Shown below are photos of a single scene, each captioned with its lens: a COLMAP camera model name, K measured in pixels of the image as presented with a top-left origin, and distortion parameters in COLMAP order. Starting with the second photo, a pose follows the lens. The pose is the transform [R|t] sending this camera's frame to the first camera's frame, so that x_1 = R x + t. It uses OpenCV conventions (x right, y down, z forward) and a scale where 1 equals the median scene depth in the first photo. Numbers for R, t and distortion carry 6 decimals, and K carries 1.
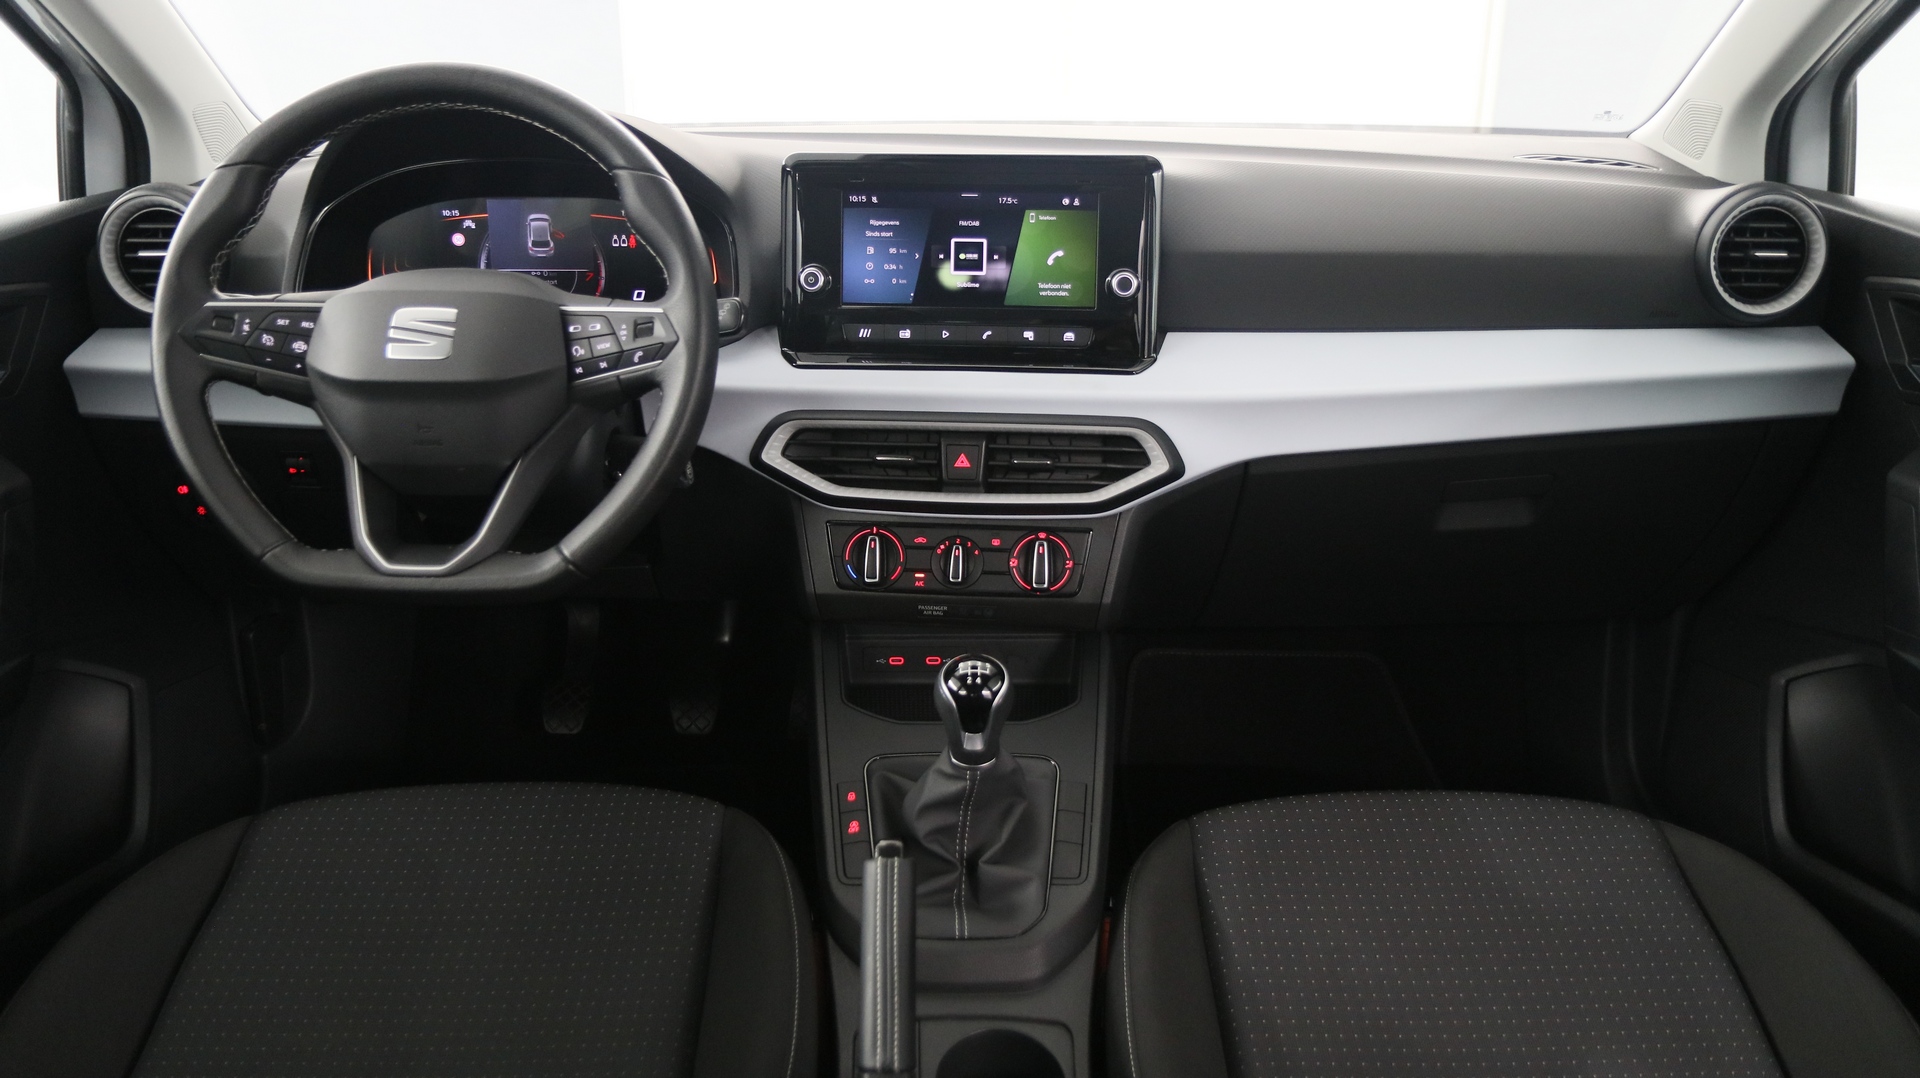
lens RADIAL K [[1462.4, 0, 960.0], [0, 1462.4, 539.0], [0, 0, 1]] dist [-0.009850, 0.001714]
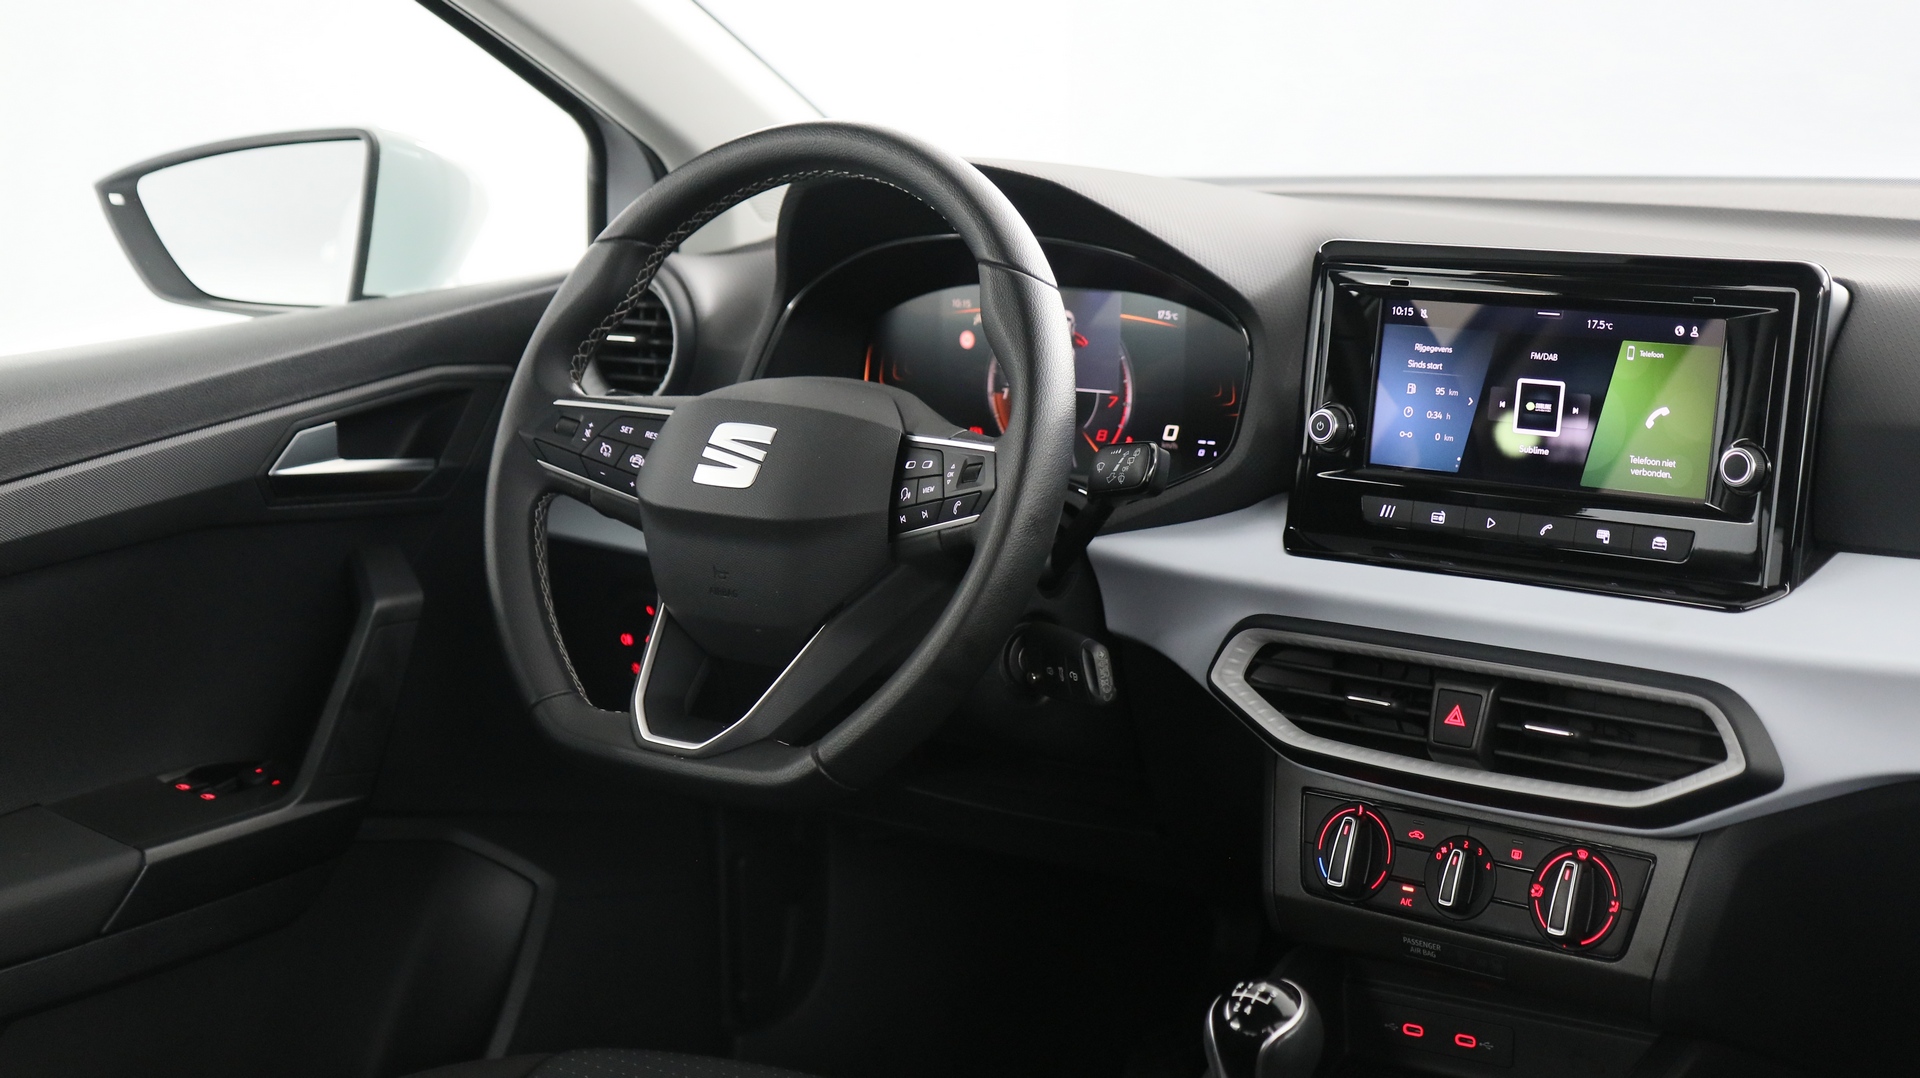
lens RADIAL K [[3109.1, 0, 960.0], [0, 3109.1, 539.0], [0, 0, 1]] dist [-0.013180, -0.106675]
pose [[0.794205, 0.088768, -0.601131, 0.633935], [-0.168052, 0.982774, -0.076903, 0.012002], [0.583950, 0.162098, 0.795441, -0.229252]]
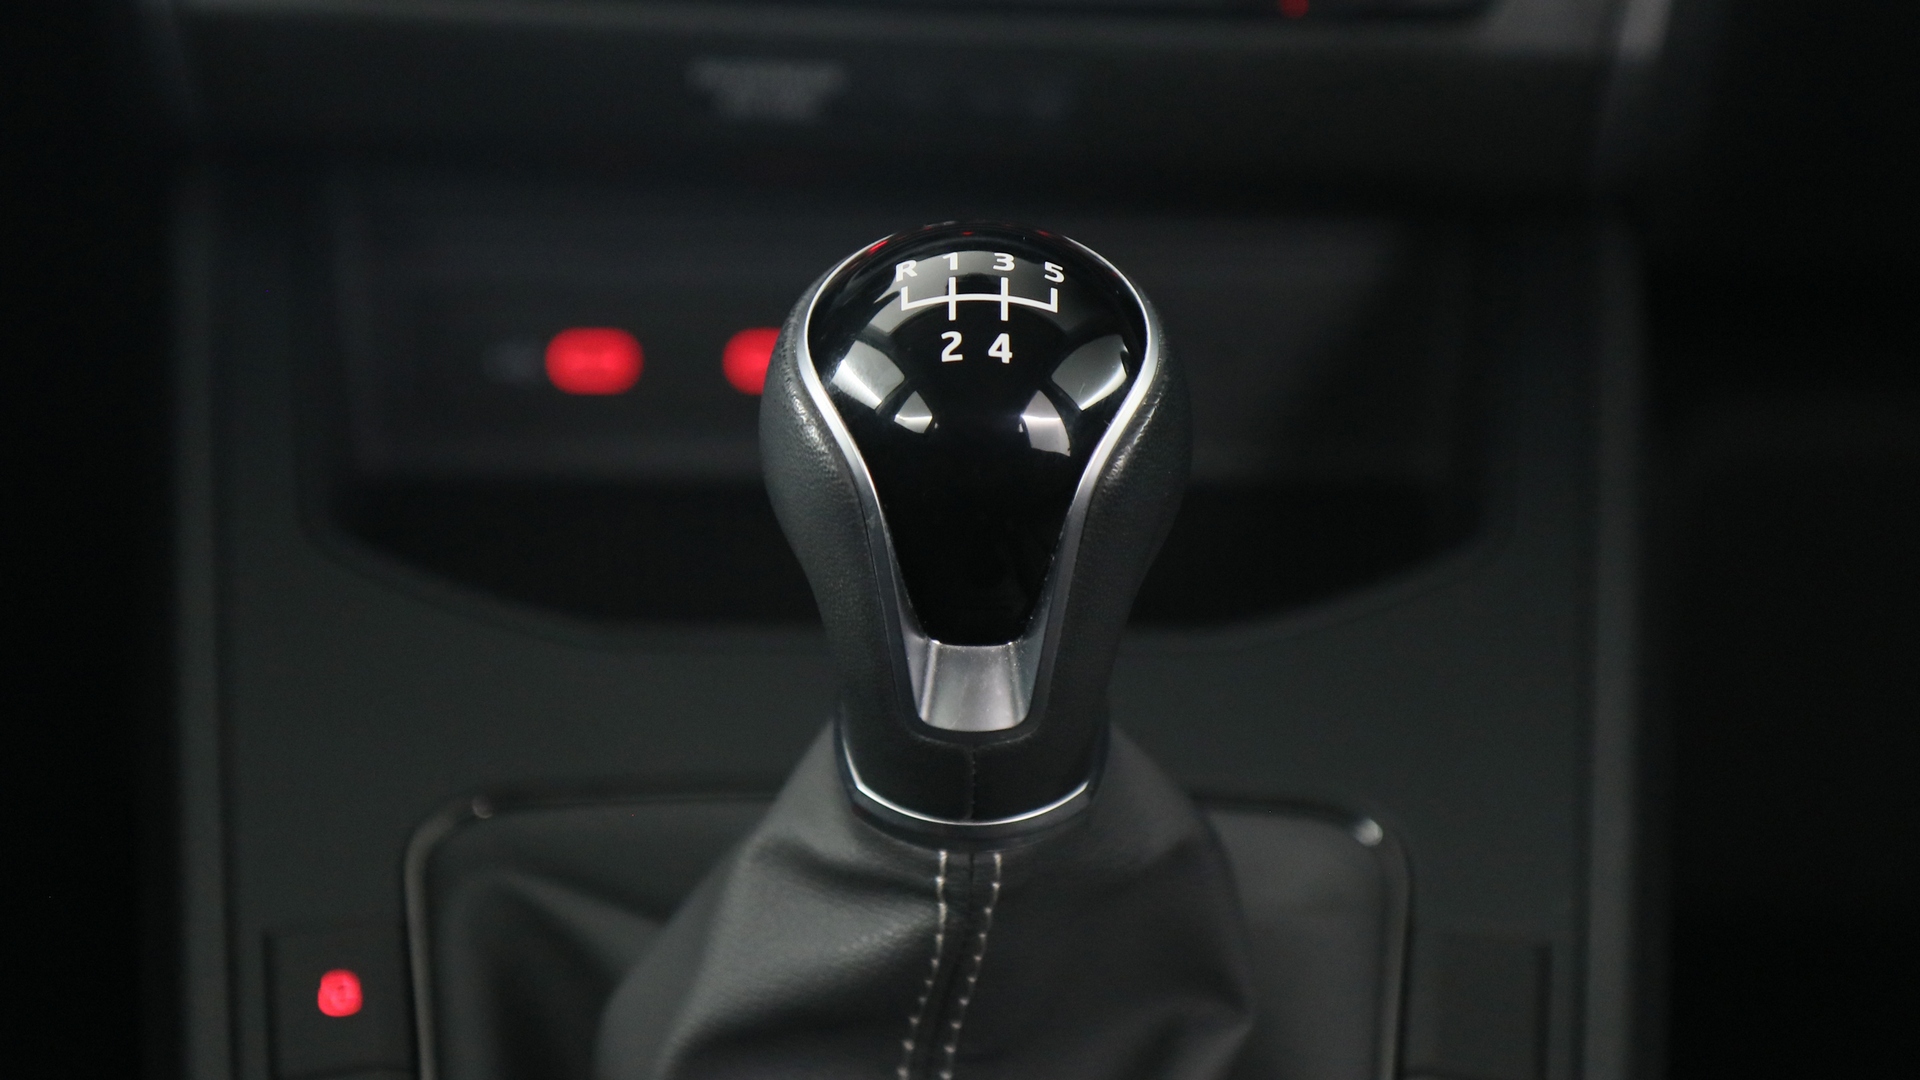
lens RADIAL K [[5149.7, 0, 960.0], [0, 5149.7, 540.0], [0, 0, 1]] dist [0.020532, 0.076621]
pose [[0.999926, 0.005497, 0.010820, 0.000582], [-0.006203, 0.997773, 0.066414, 0.064790], [-0.010431, -0.066476, 0.997733, 0.297007]]
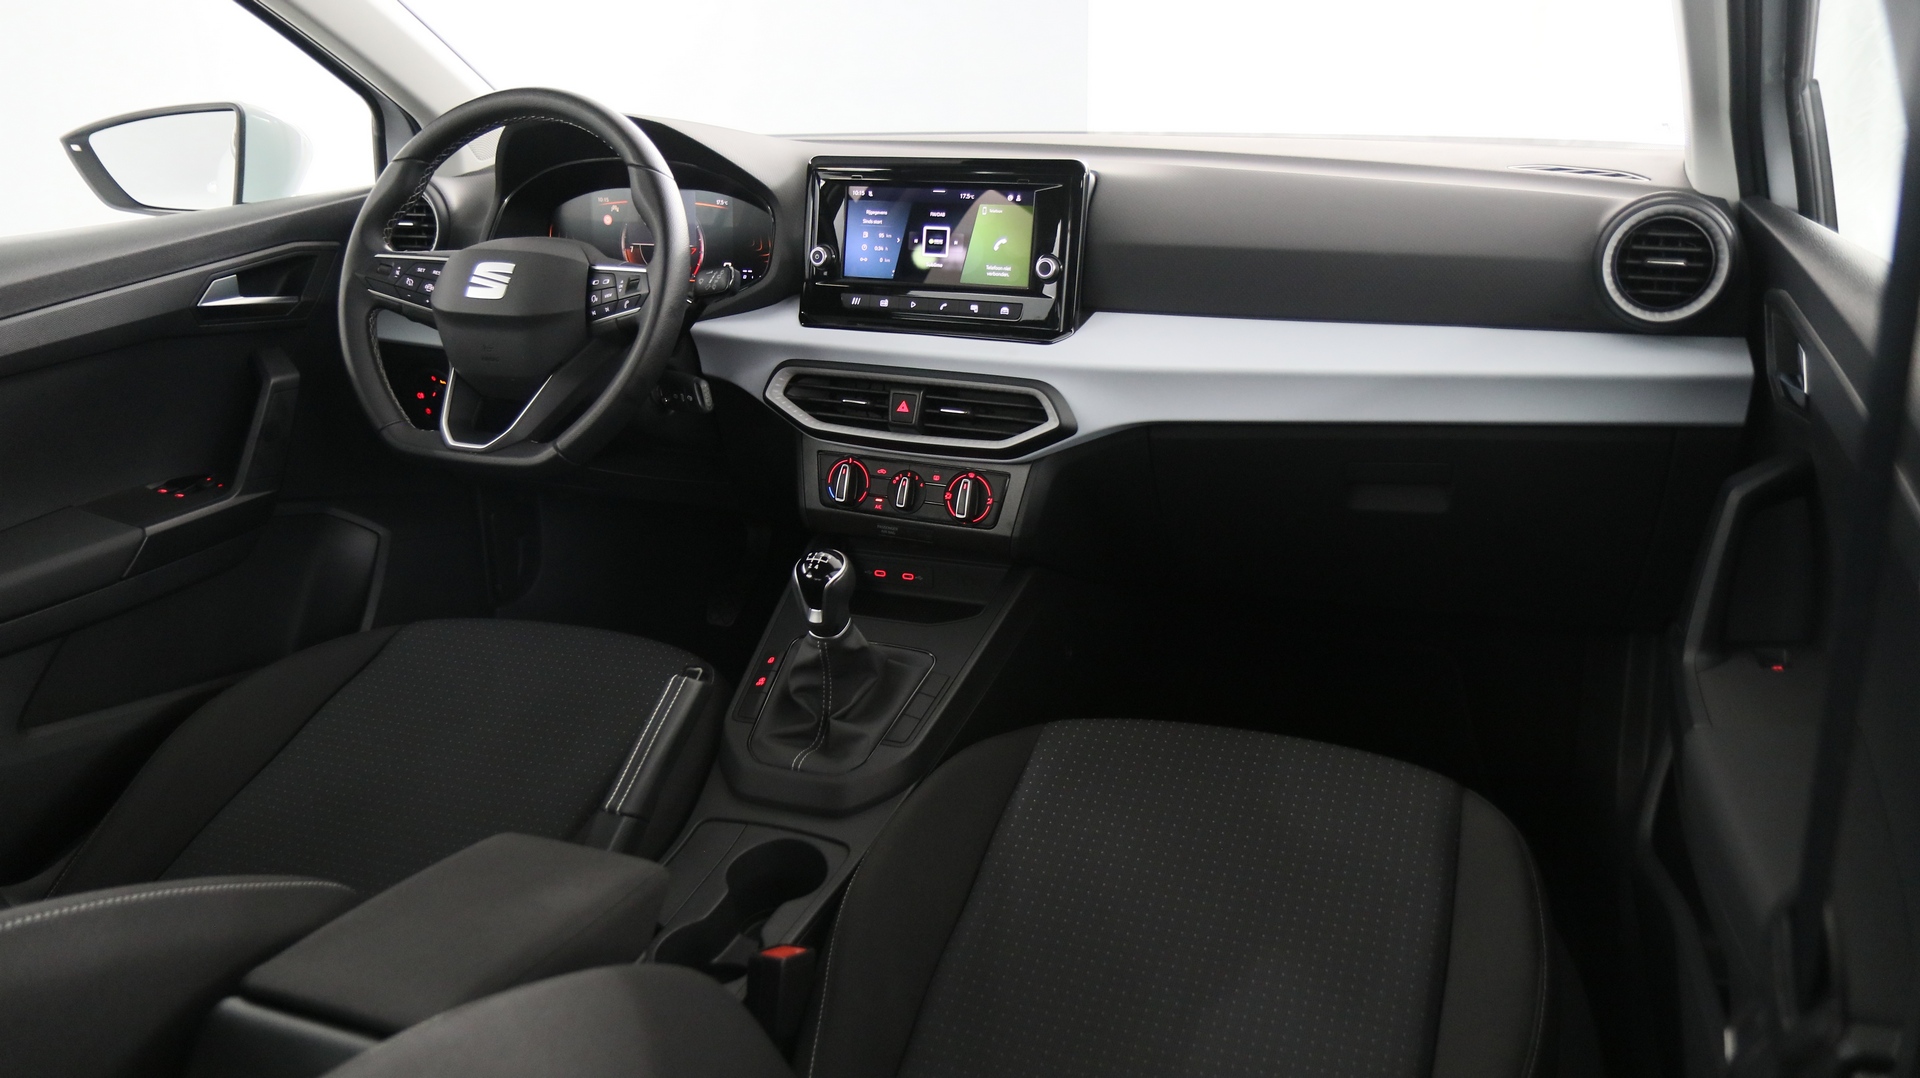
lens RADIAL K [[1472.7, 0, 960.0], [0, 1472.7, 539.0], [0, 0, 1]] dist [-0.021244, 0.003722]
pose [[0.931788, 0.098831, -0.349291, 0.478766], [-0.101951, 0.994744, 0.009492, 0.039509], [0.348393, 0.026766, 0.936966, -0.134626]]
